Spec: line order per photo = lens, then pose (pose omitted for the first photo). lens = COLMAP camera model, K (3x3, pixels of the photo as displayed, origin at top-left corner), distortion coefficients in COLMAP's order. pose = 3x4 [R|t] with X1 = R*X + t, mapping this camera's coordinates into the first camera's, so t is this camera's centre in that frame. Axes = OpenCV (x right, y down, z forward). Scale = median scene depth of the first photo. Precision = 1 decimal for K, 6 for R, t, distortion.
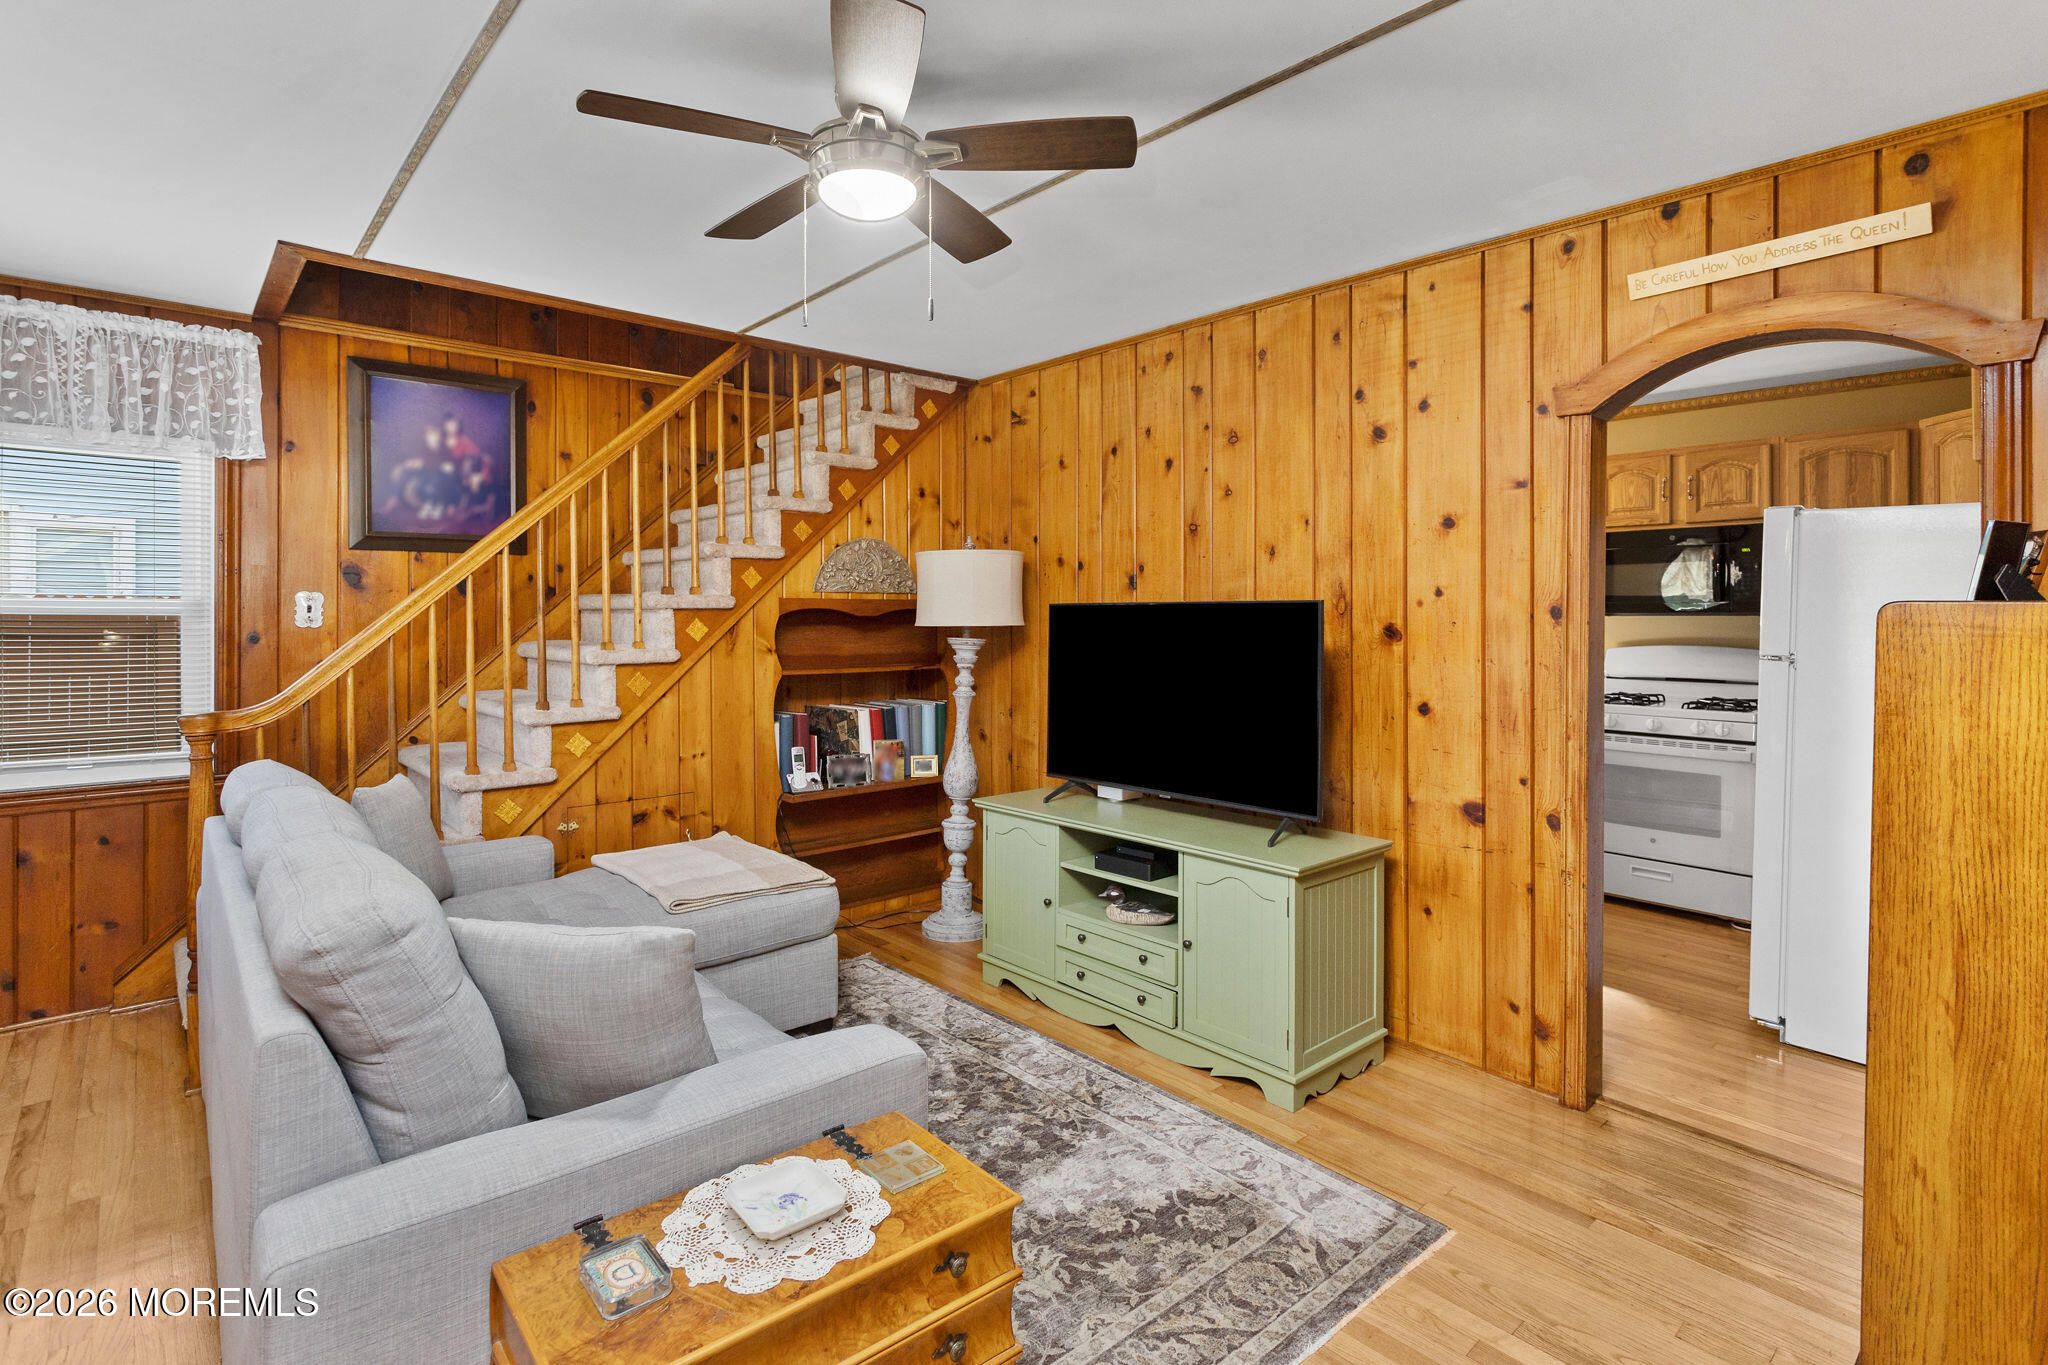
lens RADIAL K [[987.0, 0, 1011.4], [0, 987.0, 619.6], [0, 0, 1]] dist [-0.004132, -0.000583]
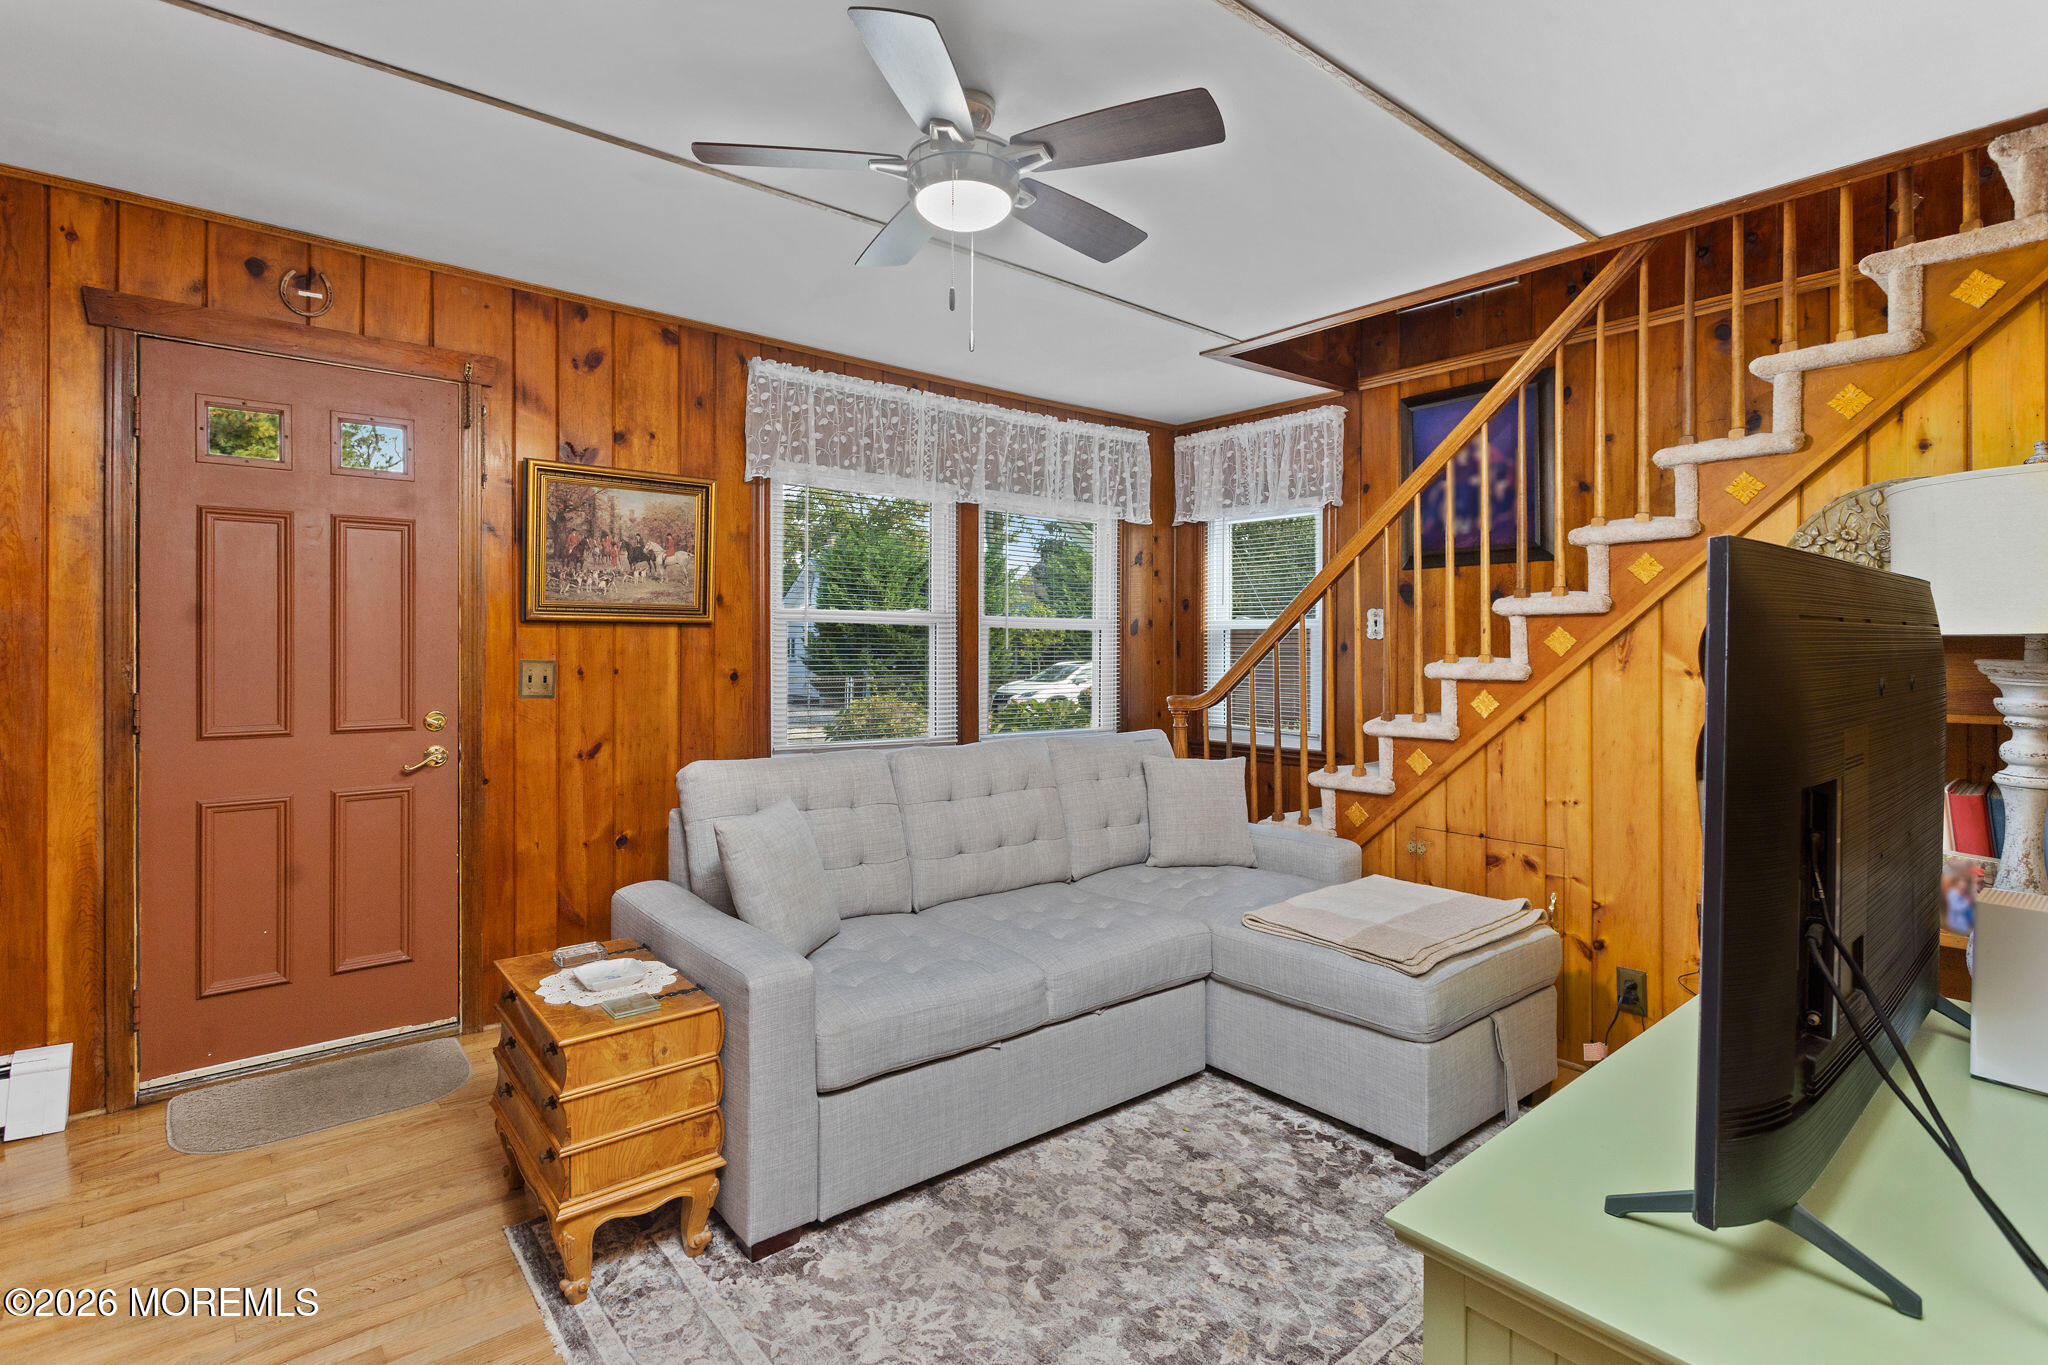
lens RADIAL K [[1010.3, 0, 1027.5], [0, 1010.3, 641.0], [0, 0, 1]] dist [0.013544, -0.000497]
pose [[-0.030343, 0.001797, -0.999538, 0.509280], [0.002520, 0.999995, 0.001722, 0.007386], [0.999536, -0.002466, -0.030347, 0.611429]]
